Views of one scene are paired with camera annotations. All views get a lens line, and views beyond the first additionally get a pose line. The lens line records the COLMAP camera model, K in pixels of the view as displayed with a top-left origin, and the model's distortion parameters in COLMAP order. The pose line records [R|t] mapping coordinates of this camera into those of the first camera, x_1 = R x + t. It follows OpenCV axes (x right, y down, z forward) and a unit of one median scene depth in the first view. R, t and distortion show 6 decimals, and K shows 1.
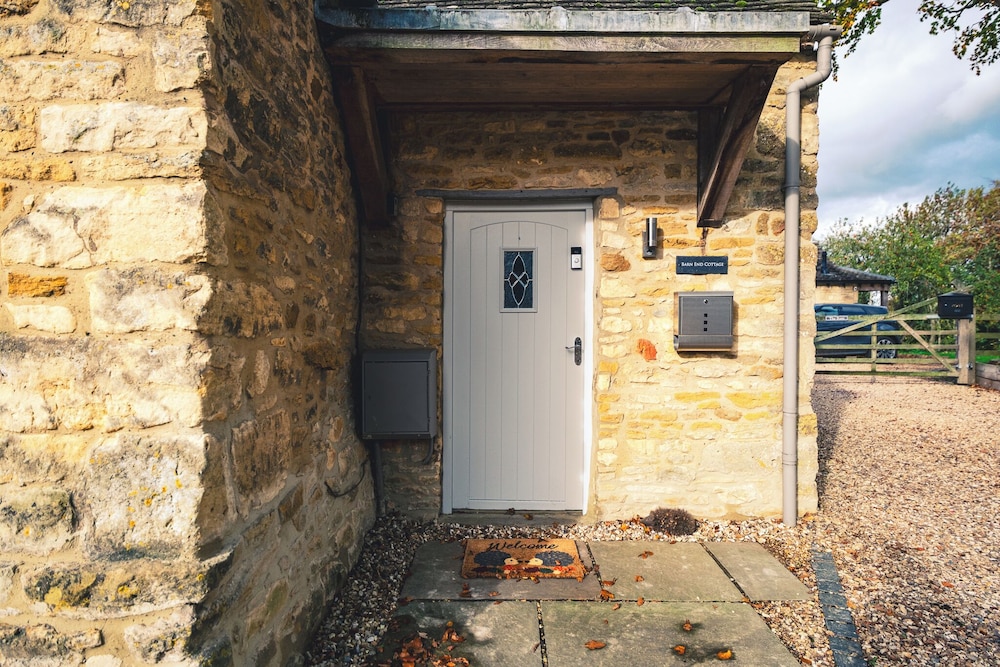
lens RADIAL K [[536.8, 0, 478.3], [0, 536.8, 327.5], [0, 0, 1]] dist [0.002021, 0.000163]
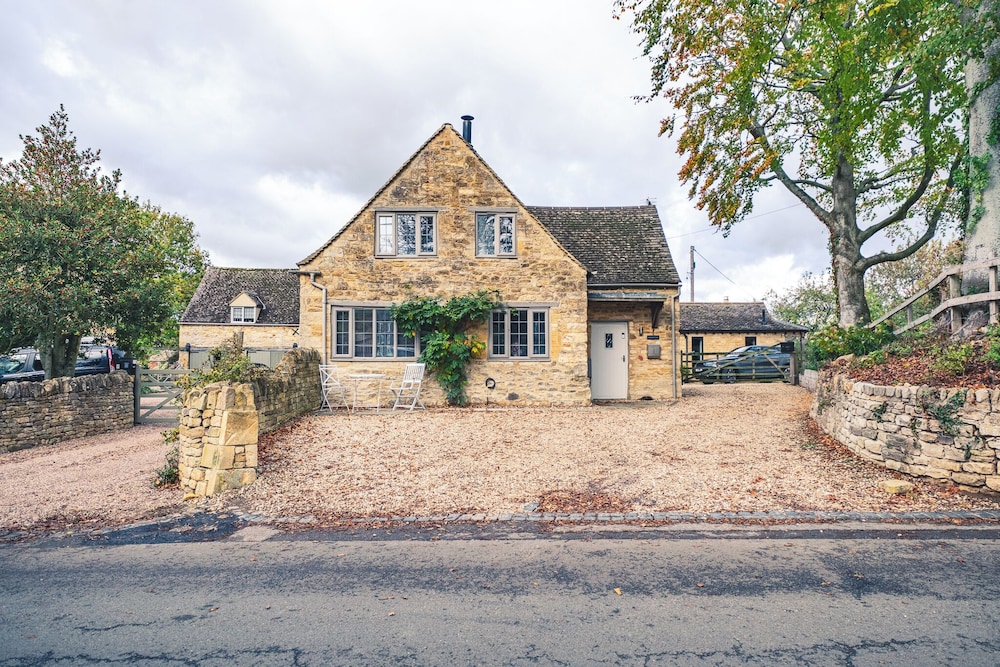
lens RADIAL K [[627.8, 0, 500.0], [0, 627.8, 333.5], [0, 0, 1]] dist [0.005315, -0.004761]
pose [[0.997461, -0.001596, 0.071192, -1.127513], [0.006047, 0.998036, -0.062346, 0.150763], [-0.070953, 0.062618, 0.995512, -3.808632]]
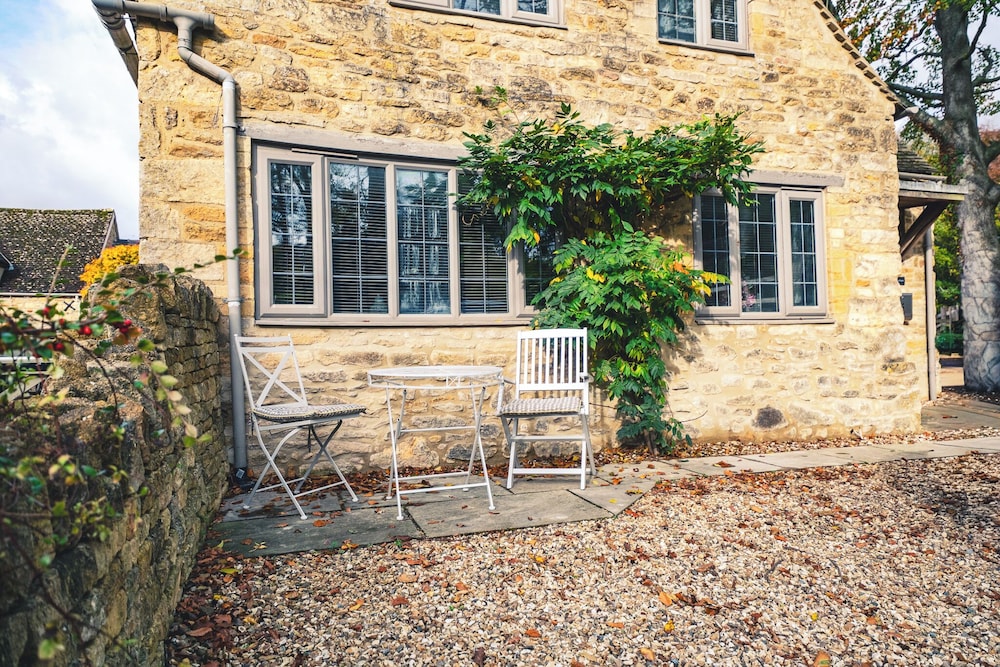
lens RADIAL K [[673.5, 0, 500.0], [0, 673.5, 333.5], [0, 0, 1]] dist [-0.000312, -0.000993]
pose [[0.943885, -0.015512, 0.329911, -1.935576], [0.029889, 0.998810, -0.038549, 0.146928], [-0.328920, 0.046247, 0.943225, -0.979419]]
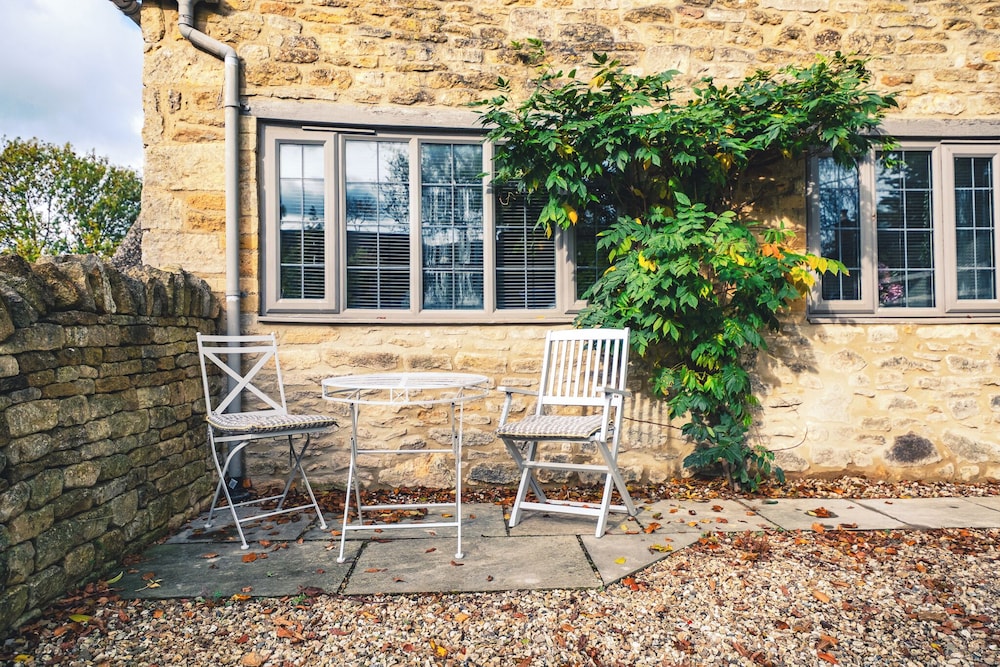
lens RADIAL K [[671.3, 0, 500.0], [0, 671.3, 333.5], [0, 0, 1]] dist [-0.002219, -0.000925]
pose [[0.997470, -0.007390, 0.070698, -1.602223], [0.009845, 0.999358, -0.034444, 0.131967], [-0.070398, 0.035053, 0.996903, -0.807011]]
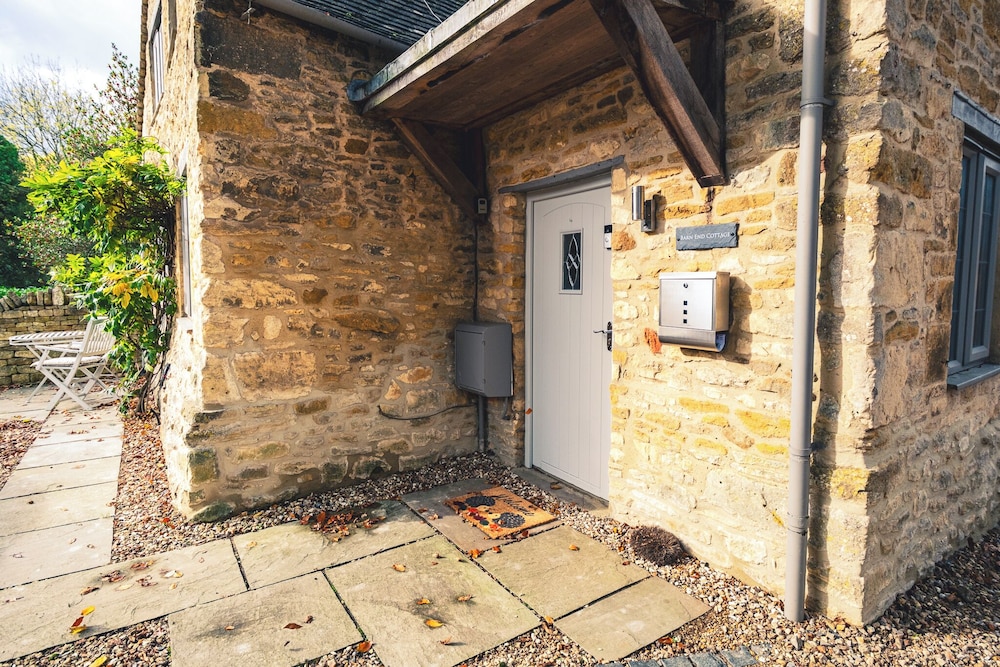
lens RADIAL K [[529.3, 0, 520.1], [0, 529.3, 328.0], [0, 0, 1]] dist [0.001852, -0.000167]
pose [[0.599399, 0.070373, -0.797351, 0.869816], [-0.020600, 0.997154, 0.072522, -0.036334], [0.800185, -0.027044, 0.599143, 0.332663]]
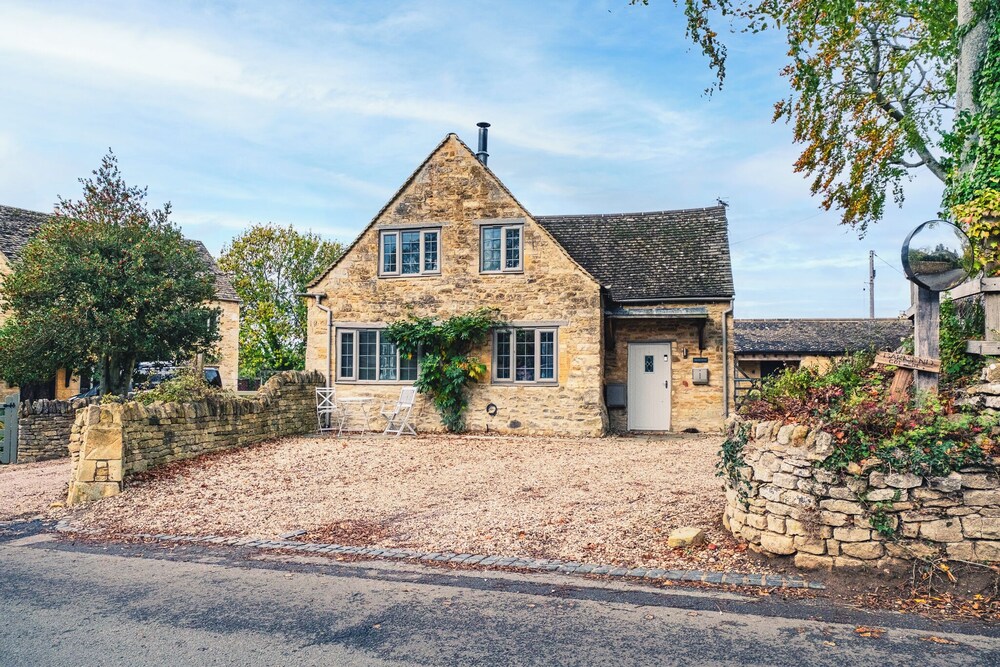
lens RADIAL K [[680.4, 0, 505.1], [0, 680.4, 359.8], [0, 0, 1]] dist [-0.001080, -0.000355]
pose [[0.980892, -0.002189, -0.194539, 0.017491], [-0.009242, 0.998284, -0.057832, 0.158160], [0.194332, 0.058525, 0.979188, -3.741245]]
